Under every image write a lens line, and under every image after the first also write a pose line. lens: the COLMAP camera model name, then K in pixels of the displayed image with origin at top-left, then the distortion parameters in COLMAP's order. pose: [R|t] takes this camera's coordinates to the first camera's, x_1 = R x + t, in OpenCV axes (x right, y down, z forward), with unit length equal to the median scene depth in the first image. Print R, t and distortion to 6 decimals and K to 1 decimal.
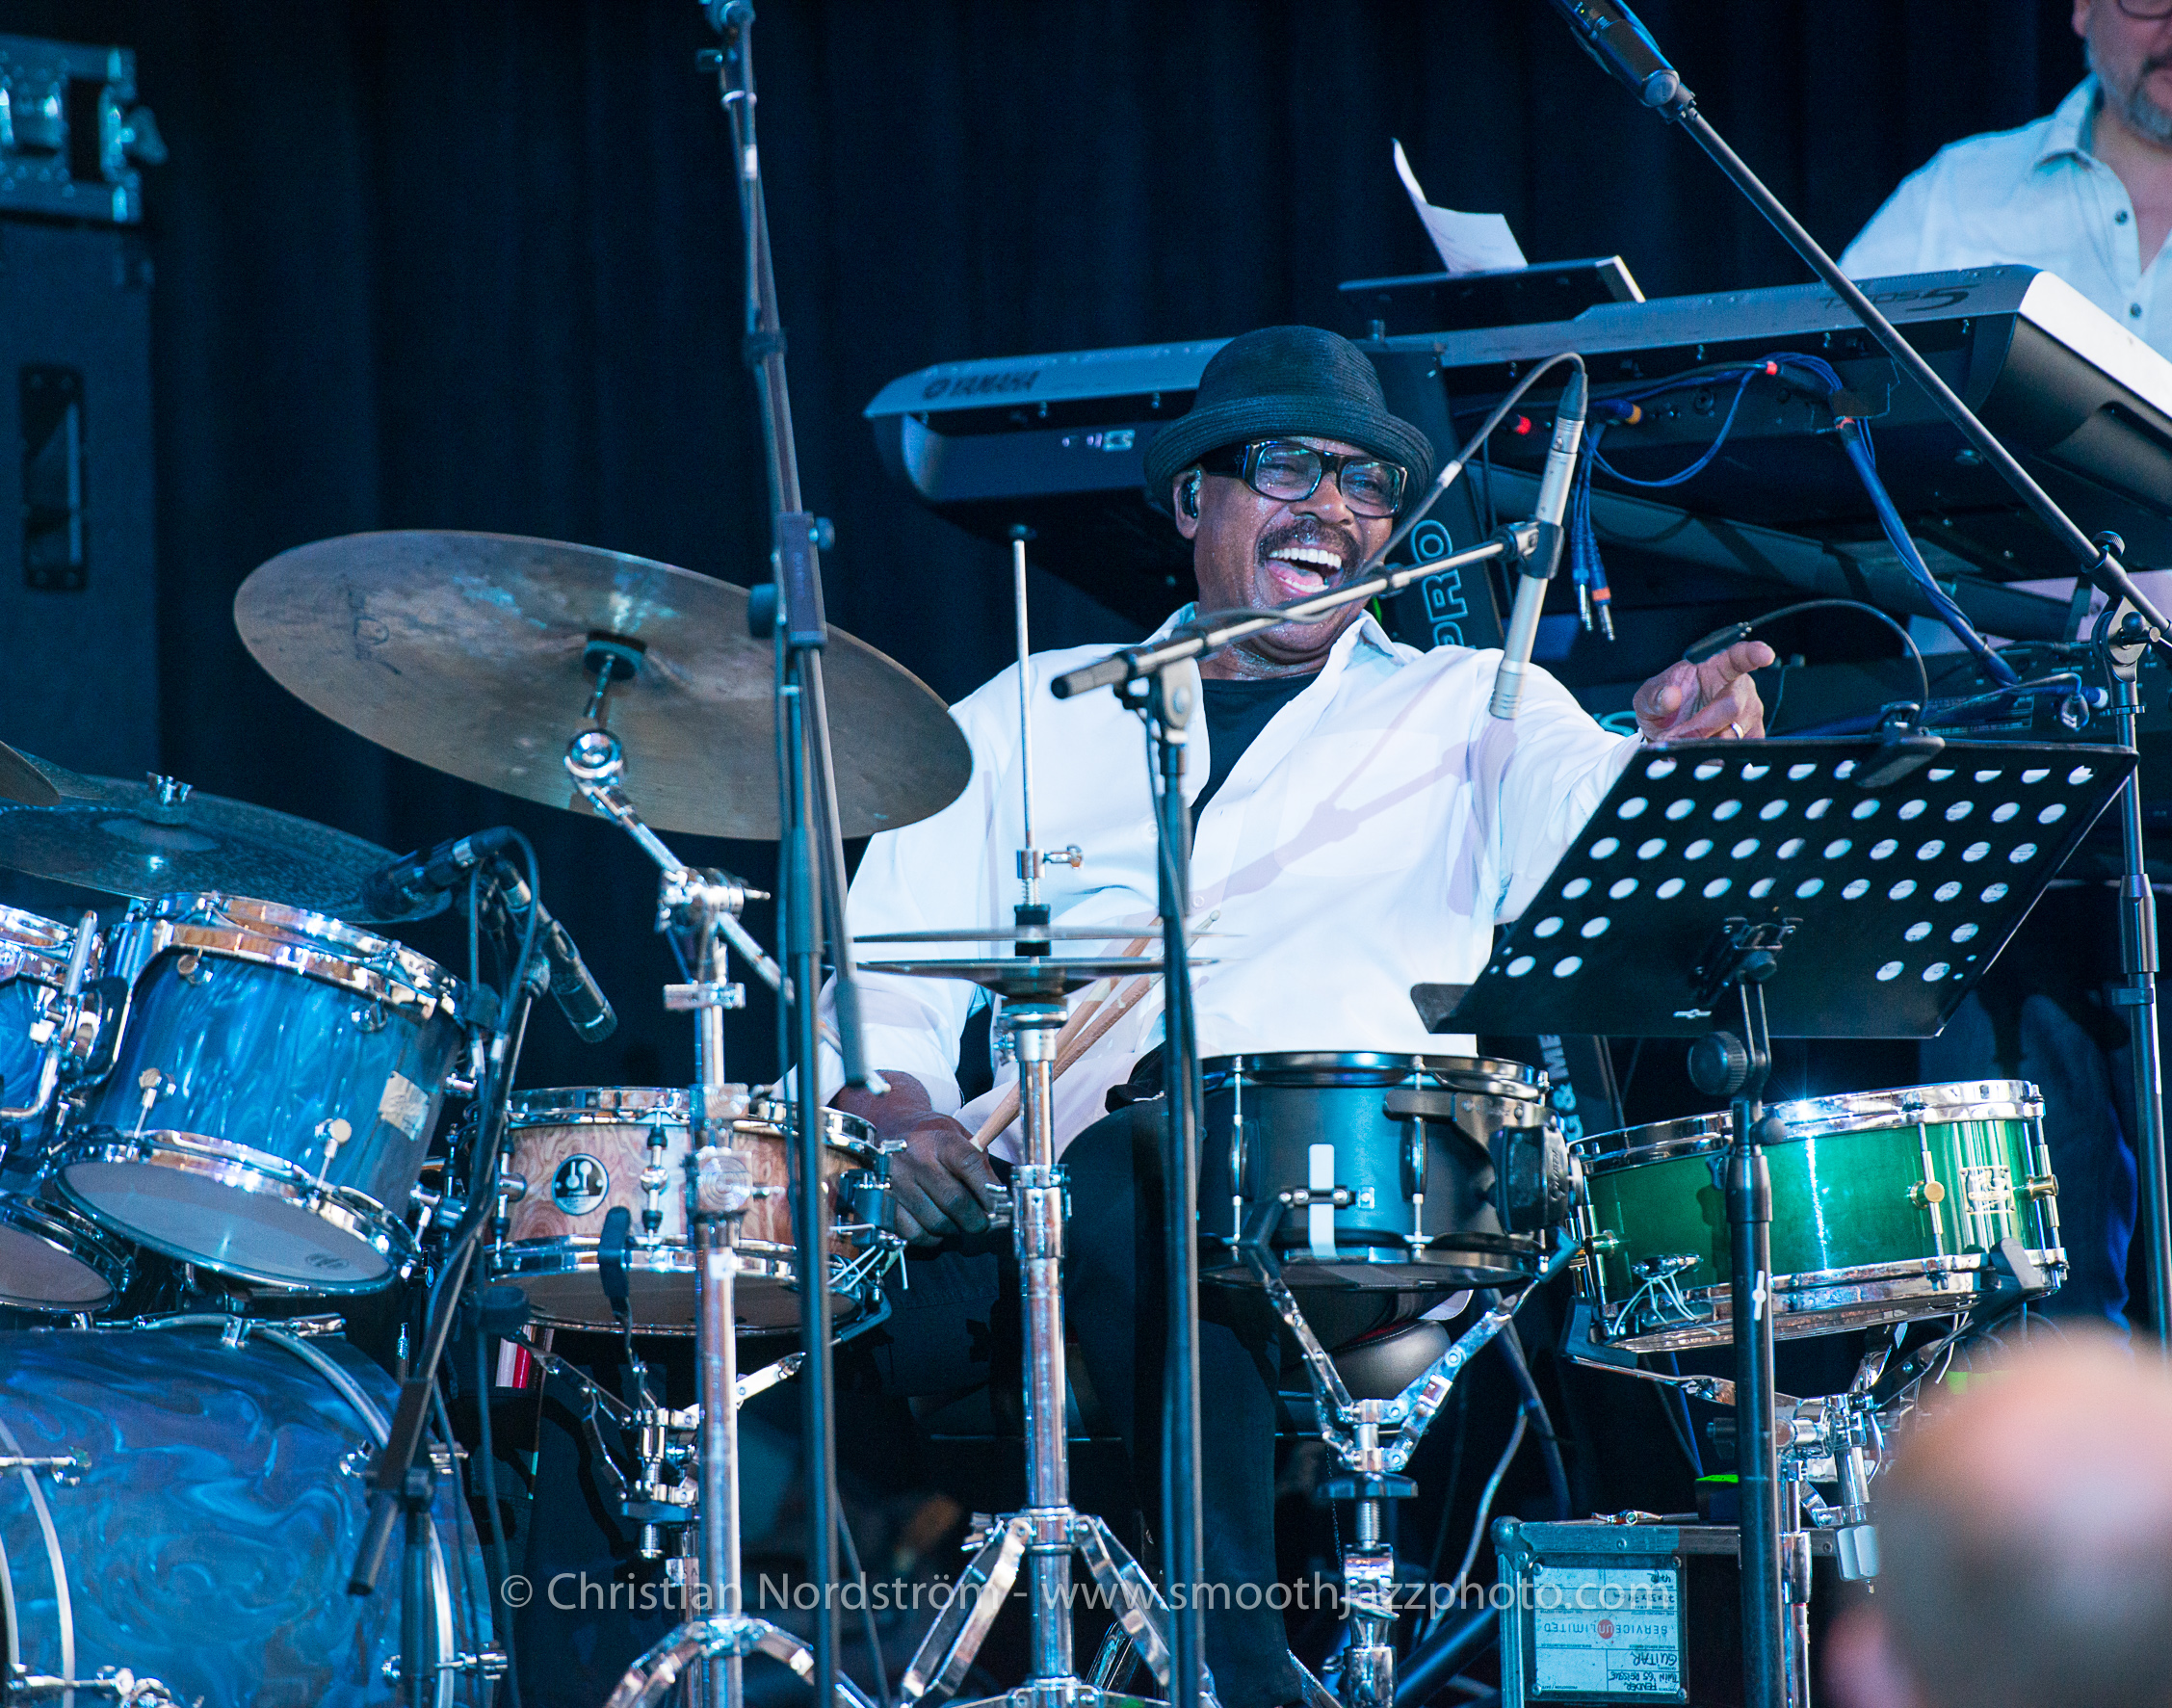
lens RADIAL K [[12555.5, 0, 1081.8], [0, 12555.5, 843.4], [0, 0, 1]] dist [1.690830, 0.000000]
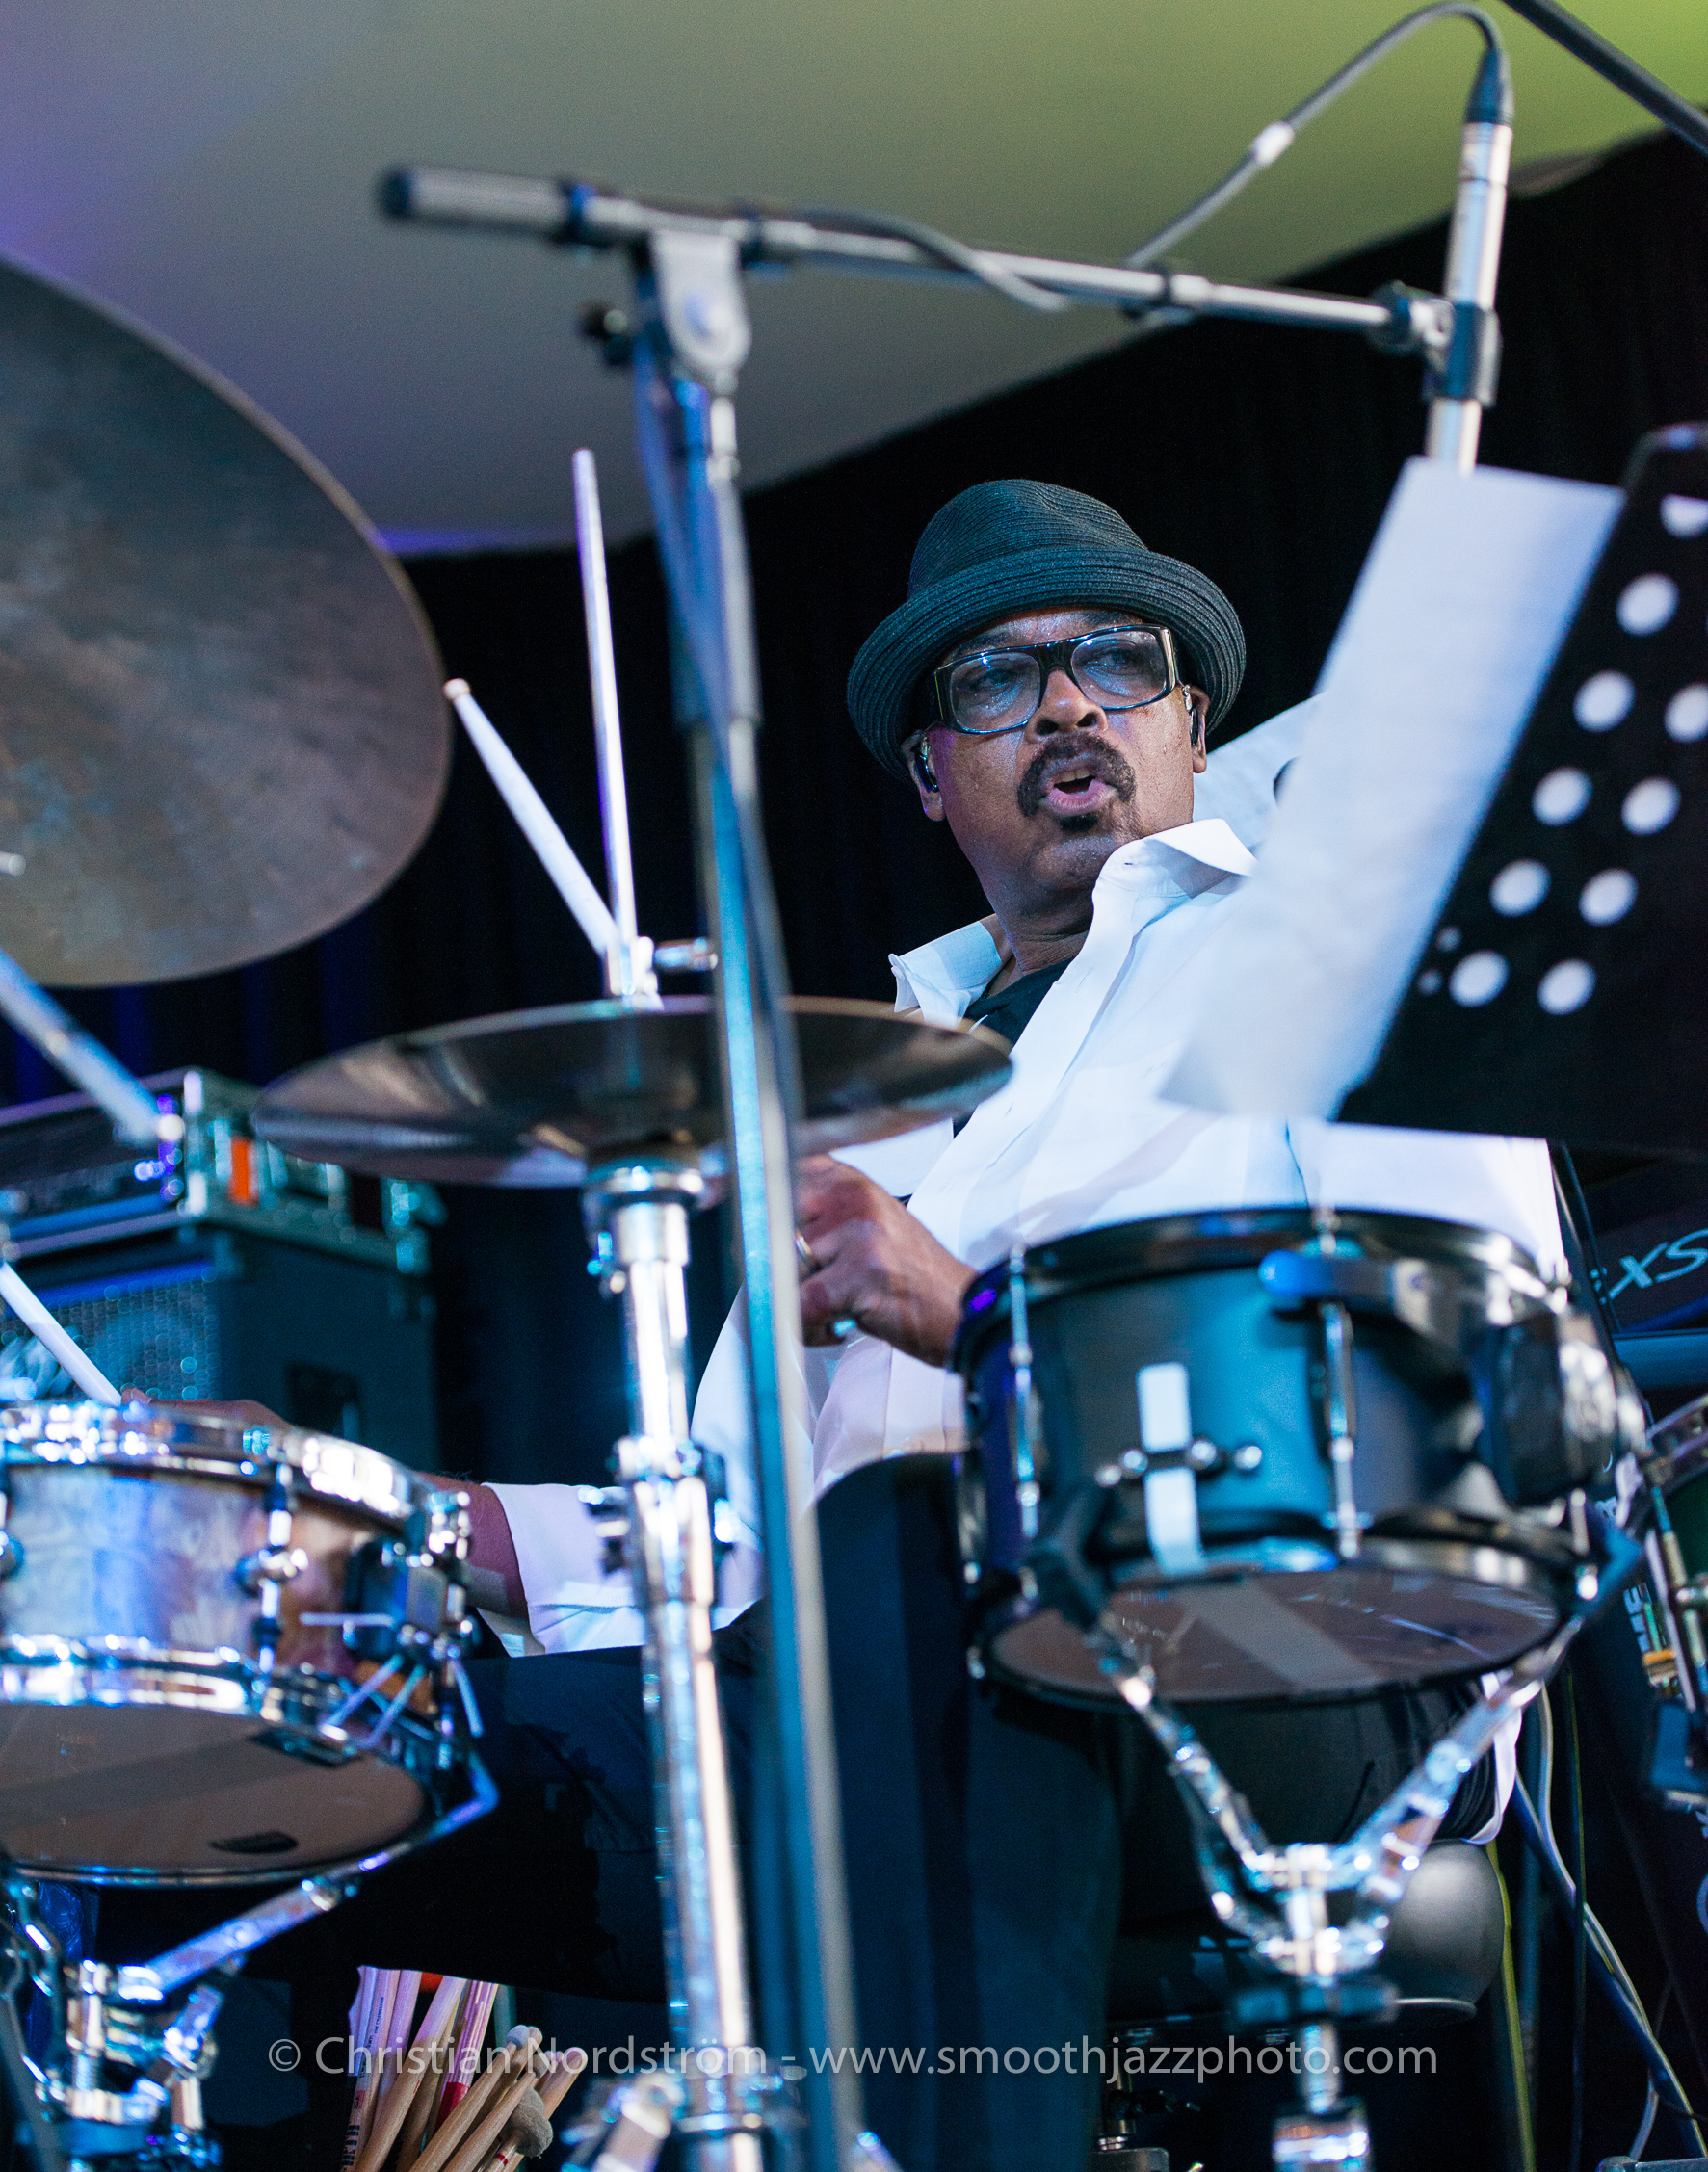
lens RADIAL K [[4991.4, 0, 918.0], [0, 4991.4, 1066.9], [0, 0, 1]] dist [-0.089160, 0.000000]
pose [[0.989687, -0.091553, -0.110175, 0.033960], [0.063672, 0.970106, -0.234180, 0.062122], [0.128321, 0.224750, 0.965930, 0.780087]]
